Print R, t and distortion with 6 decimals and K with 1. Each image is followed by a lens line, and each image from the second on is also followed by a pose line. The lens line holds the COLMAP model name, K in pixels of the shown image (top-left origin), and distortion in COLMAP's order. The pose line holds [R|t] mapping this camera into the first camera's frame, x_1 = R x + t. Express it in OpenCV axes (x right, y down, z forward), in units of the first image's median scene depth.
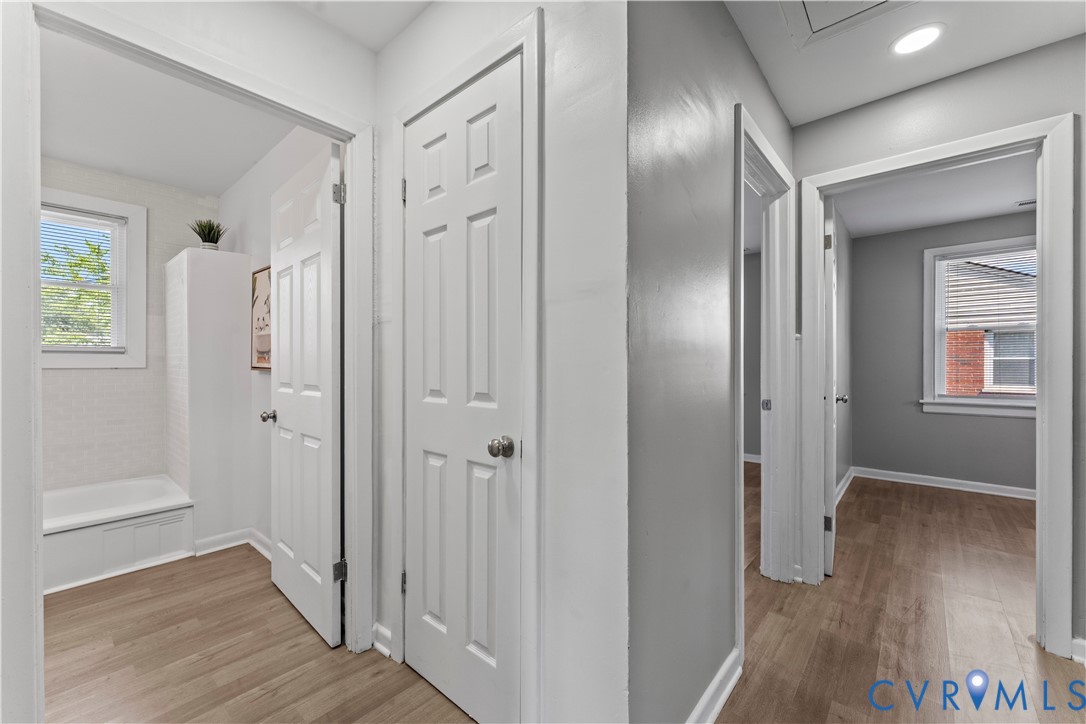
lens RADIAL K [[436.7, 0, 537.1], [0, 436.7, 364.1], [0, 0, 1]] dist [-0.001570, 0.000310]
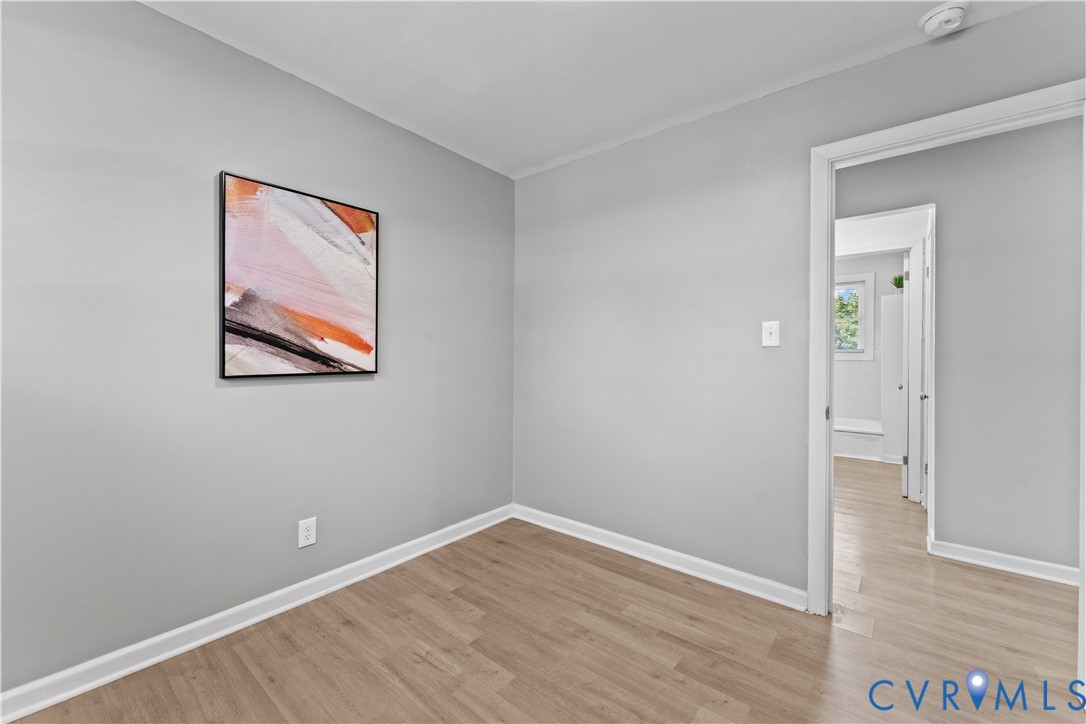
lens RADIAL K [[436.7, 0, 535.3], [0, 436.7, 353.5], [0, 0, 1]] dist [-0.001570, 0.000310]
pose [[0.018002, -0.004104, -0.999830, 0.916472], [-0.003623, 0.999985, -0.004170, -0.008588], [0.999831, 0.003698, 0.017987, -0.453968]]
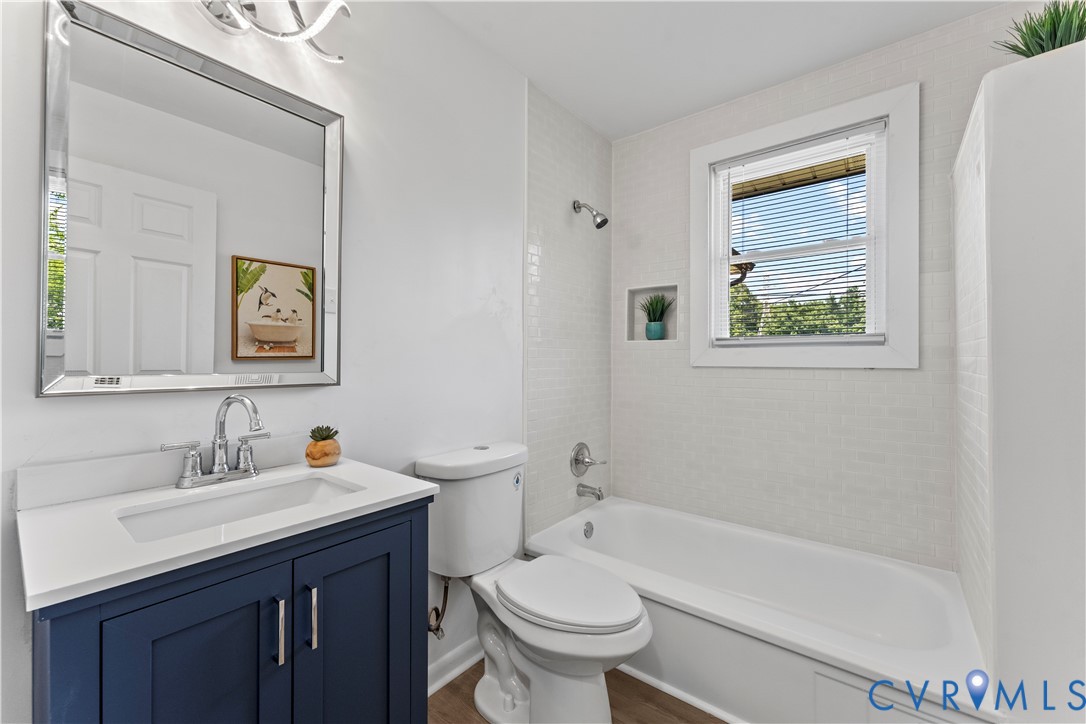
lens RADIAL K [[436.7, 0, 544.5], [0, 436.7, 359.2], [0, 0, 1]] dist [-0.001570, 0.000310]
pose [[0.036188, -0.007299, -0.999318, -0.364509], [-0.000302, 0.999973, -0.007315, 0.000492], [0.999345, 0.000566, 0.036185, 0.511423]]
